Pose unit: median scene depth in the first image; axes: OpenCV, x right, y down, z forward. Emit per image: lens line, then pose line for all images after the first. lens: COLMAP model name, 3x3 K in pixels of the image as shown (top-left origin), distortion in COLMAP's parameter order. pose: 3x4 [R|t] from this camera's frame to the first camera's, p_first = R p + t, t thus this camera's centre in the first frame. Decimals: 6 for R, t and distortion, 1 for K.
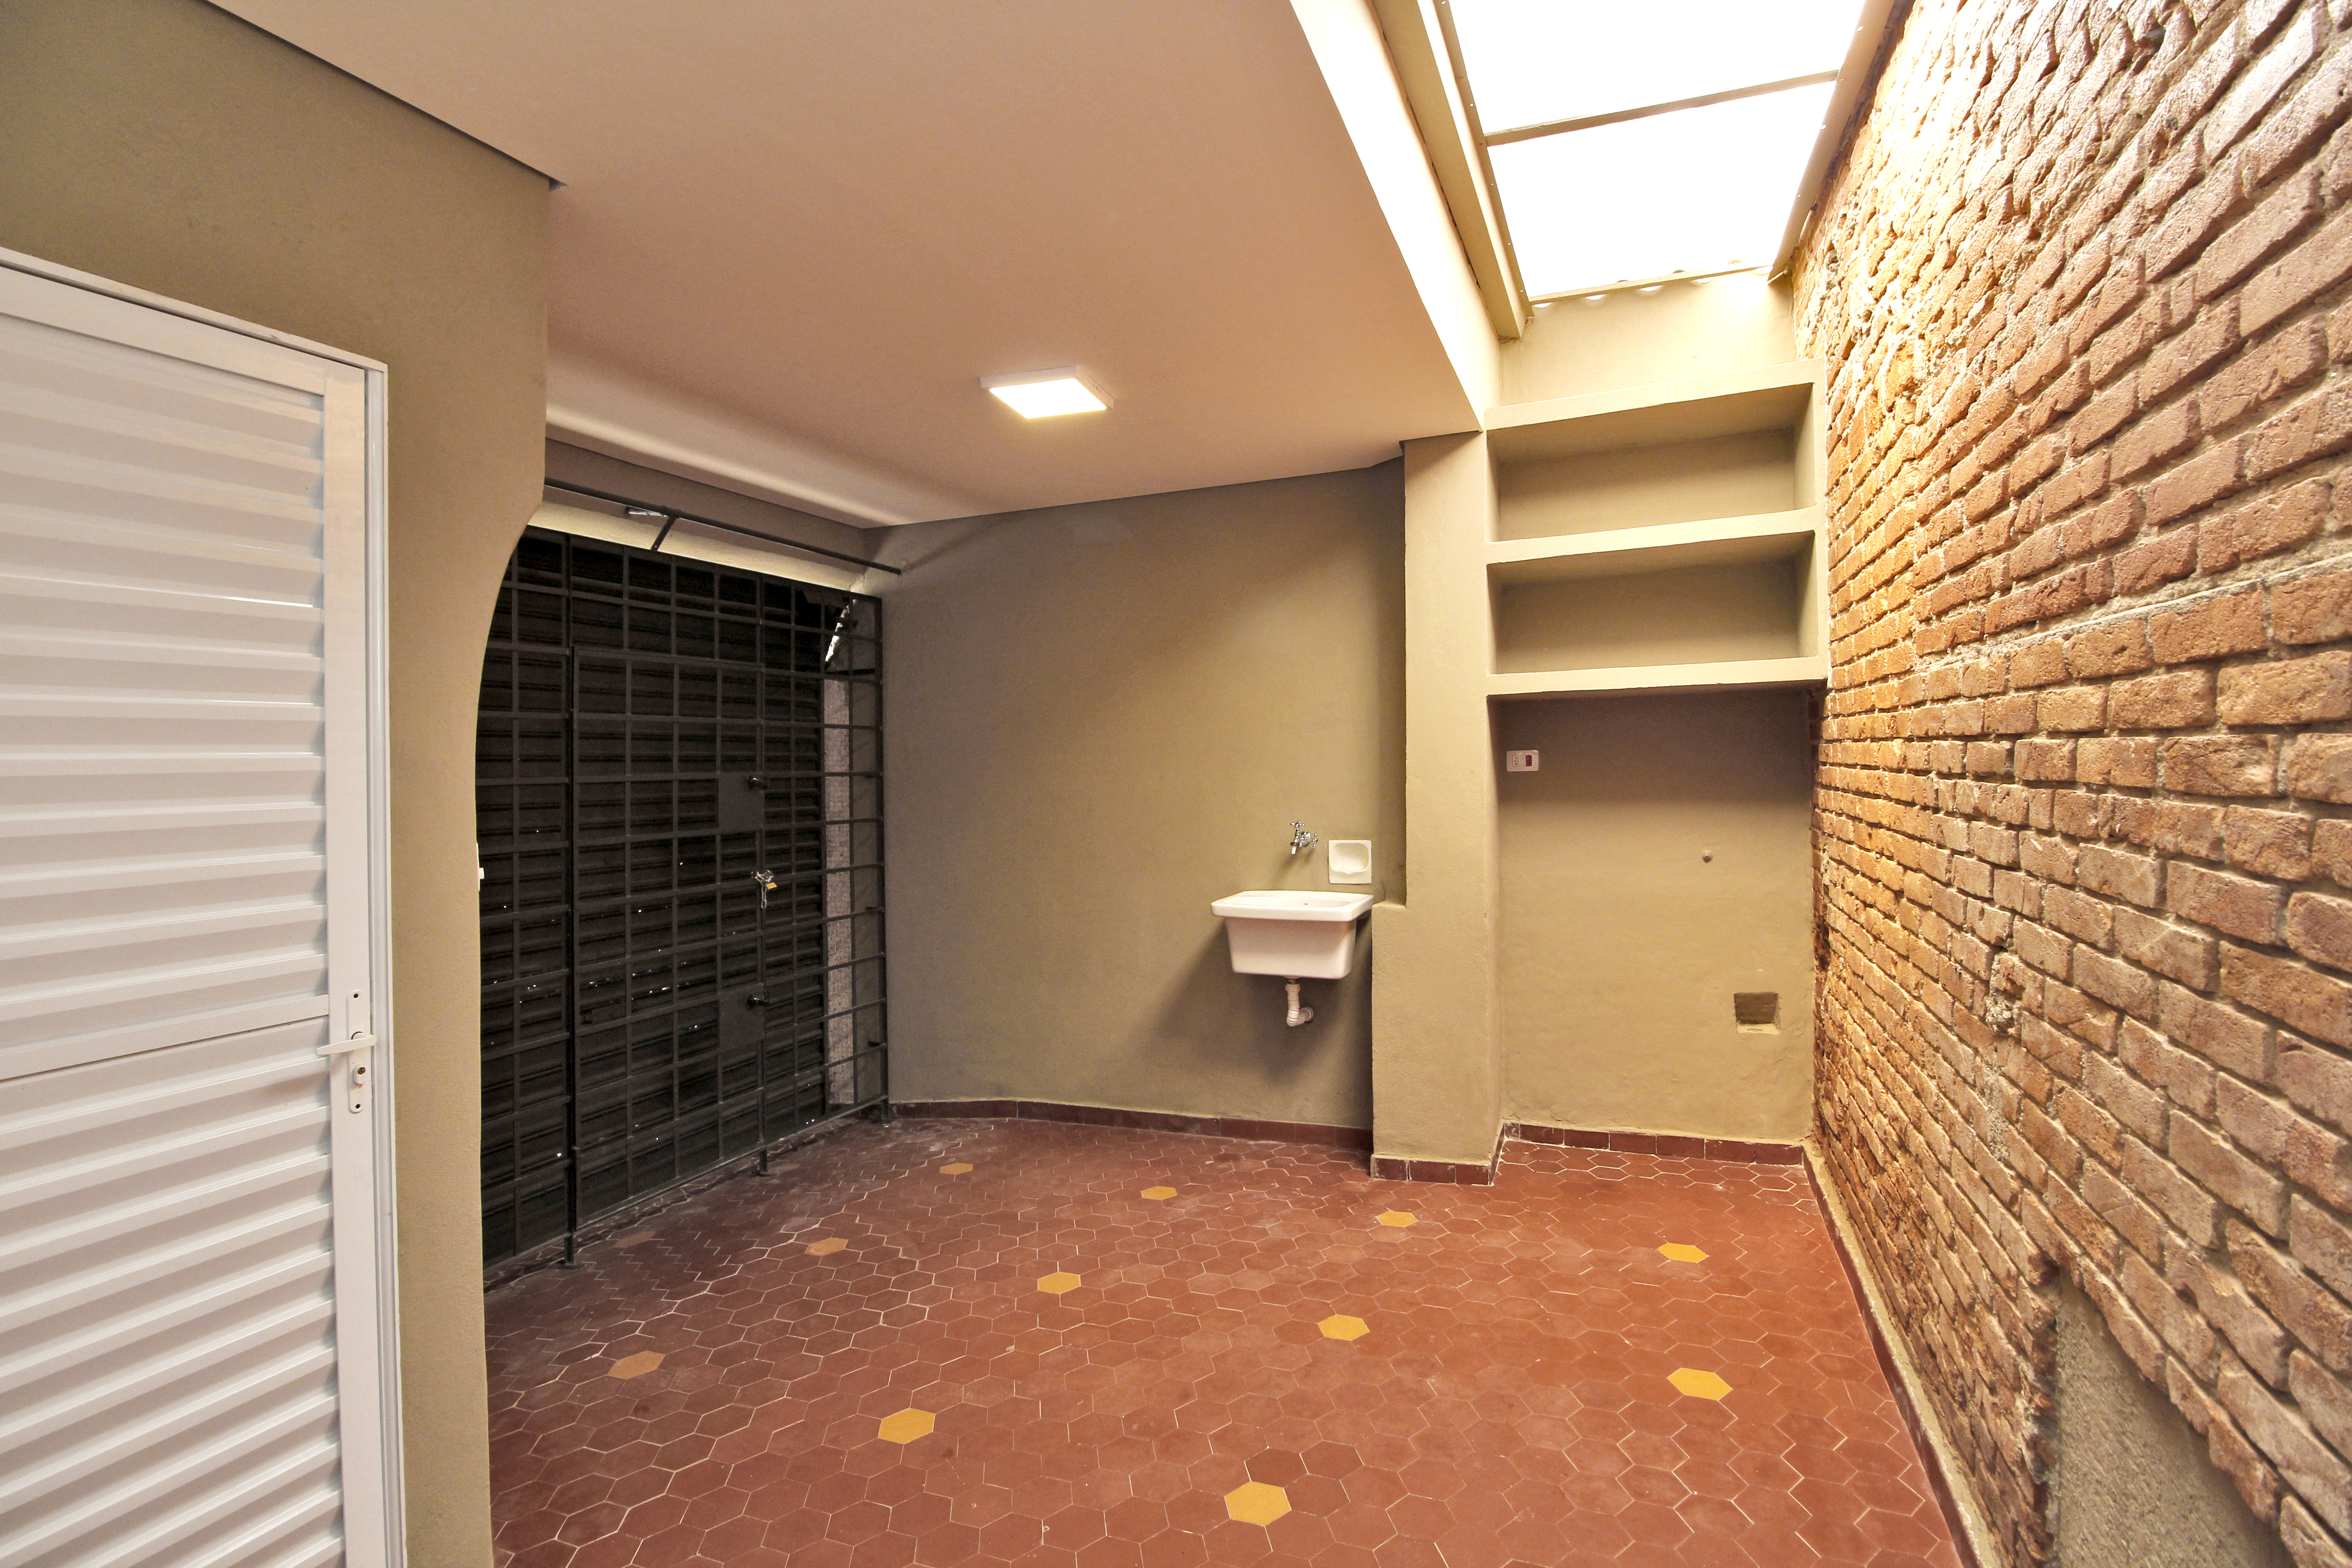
lens RADIAL K [[1086.0, 0, 1188.7], [0, 1086.0, 780.3], [0, 0, 1]] dist [-0.009491, -0.005126]
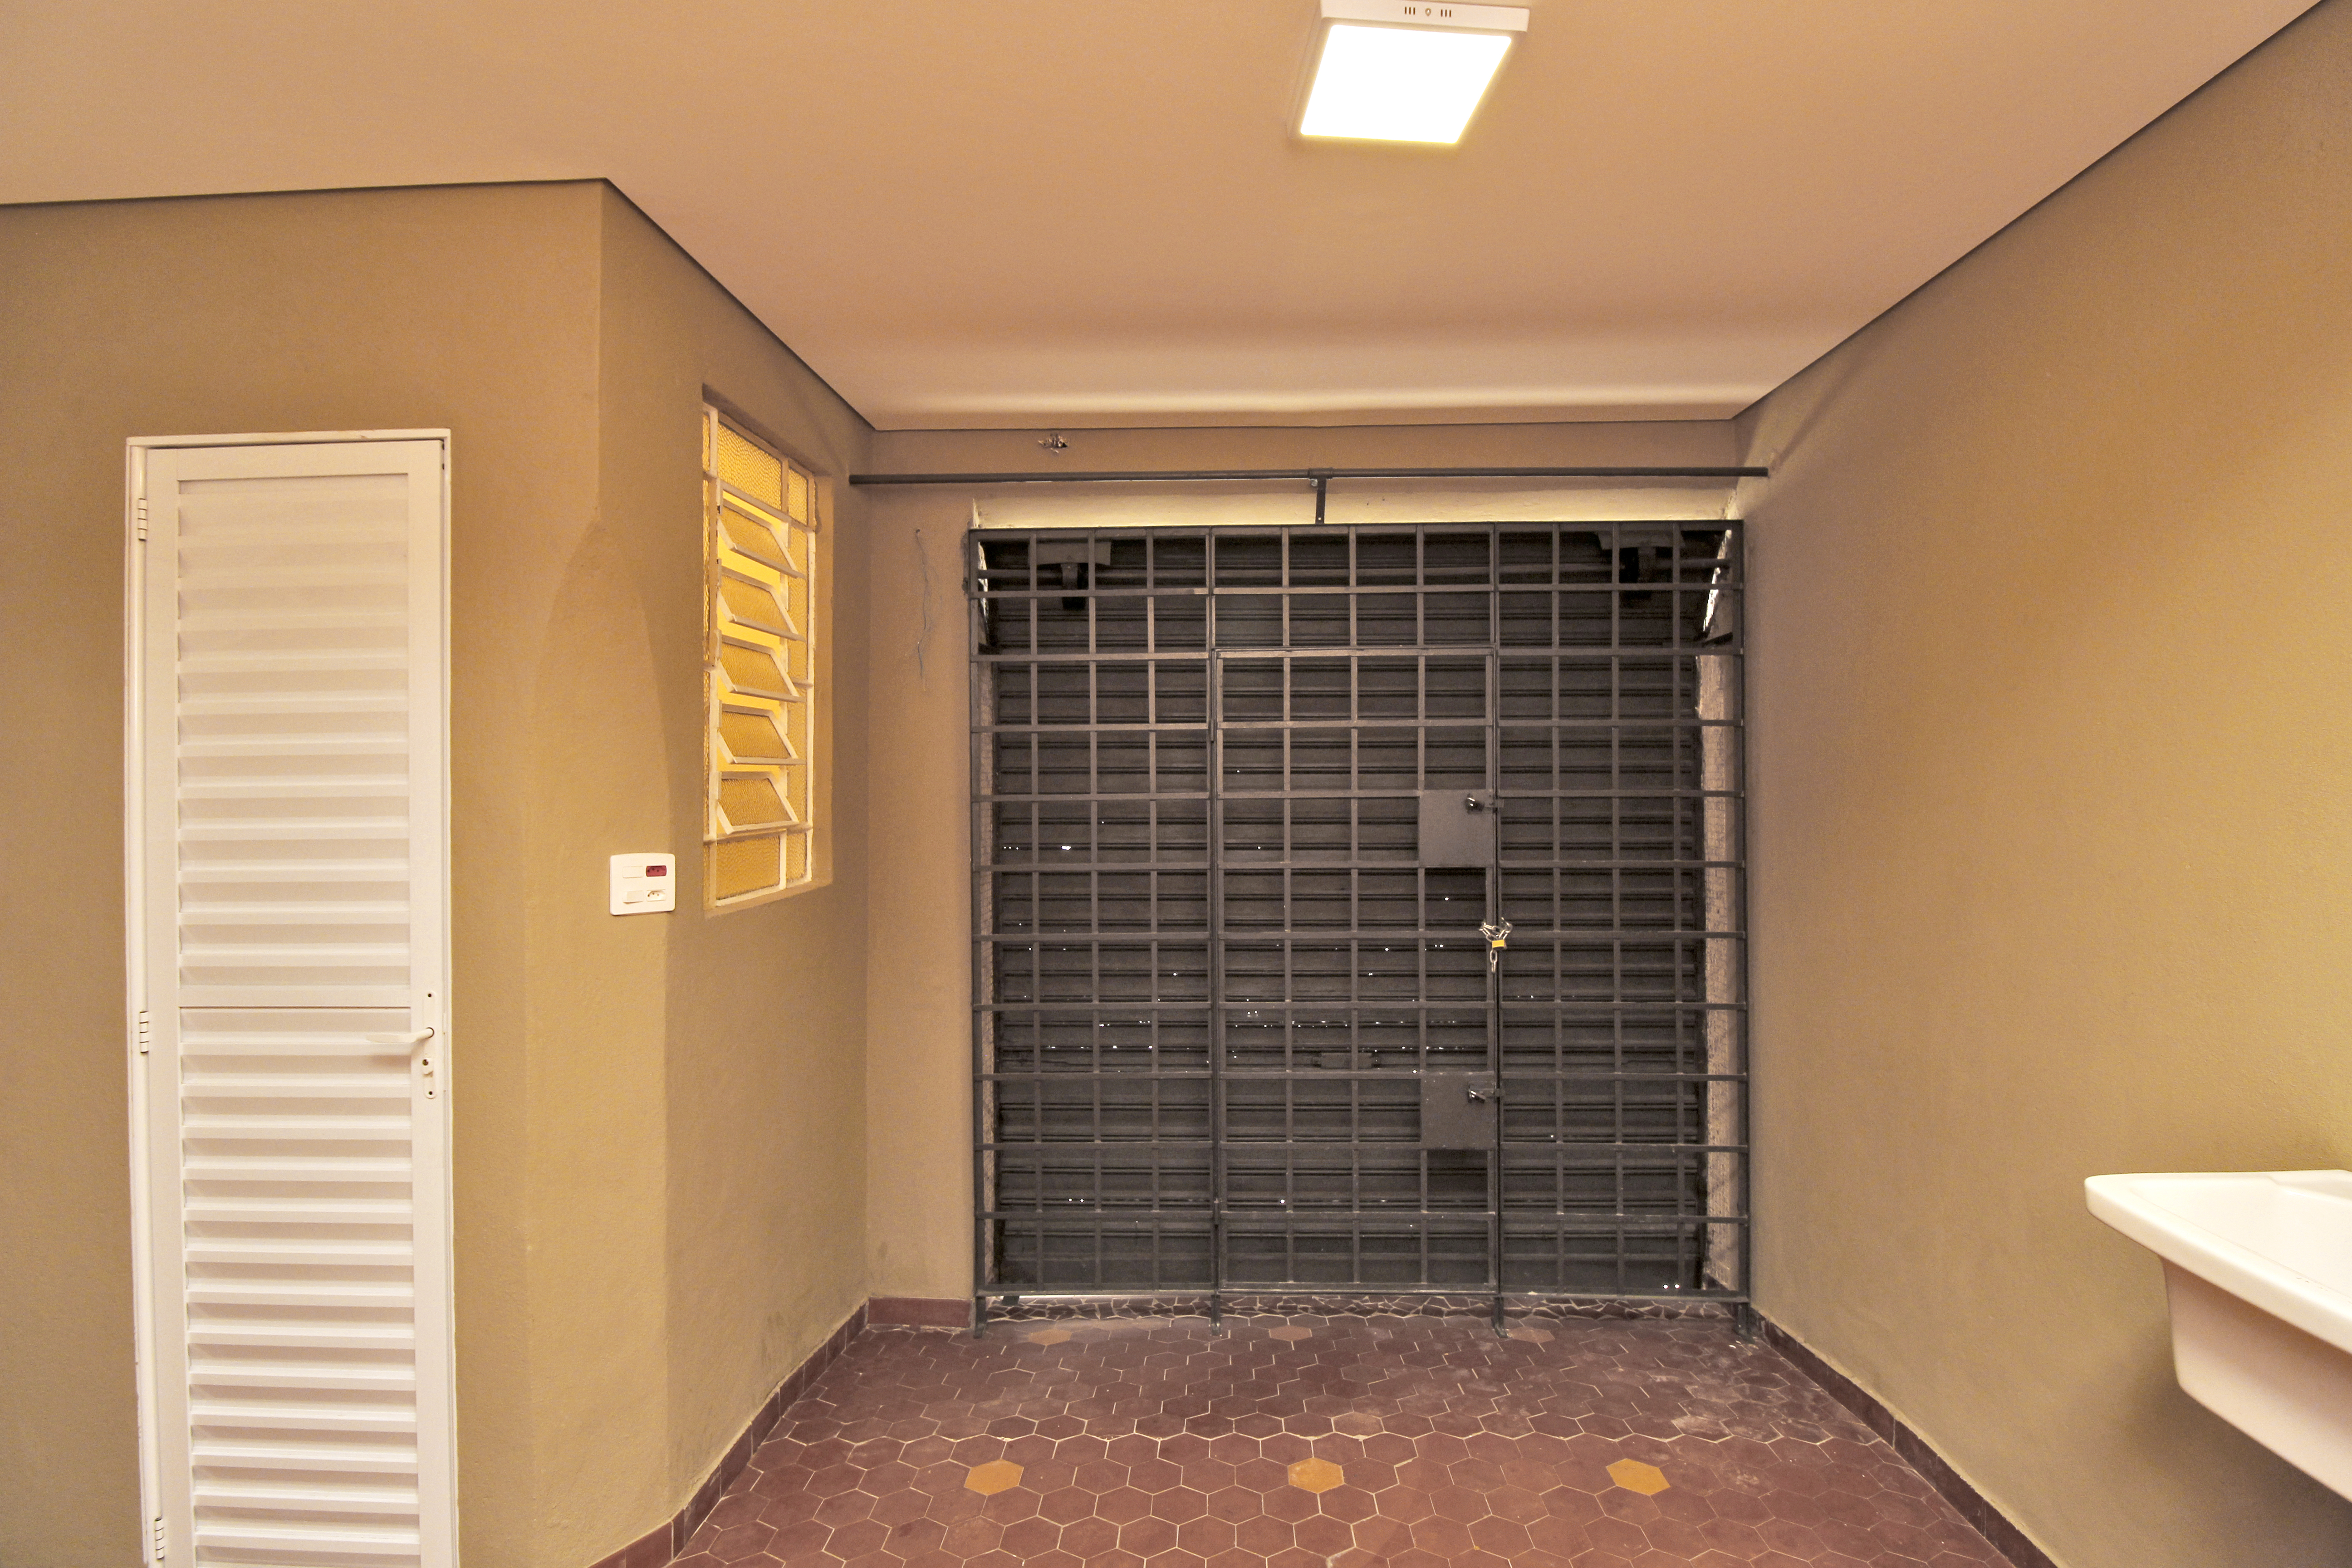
lens RADIAL K [[1086.0, 0, 1182.5], [0, 1086.0, 770.1], [0, 0, 1]] dist [-0.009491, -0.005126]
pose [[0.360681, -0.002021, -0.932687, 0.225330], [-0.014821, 0.999859, -0.007898, -0.010843], [0.932572, 0.016671, 0.360600, 0.533597]]
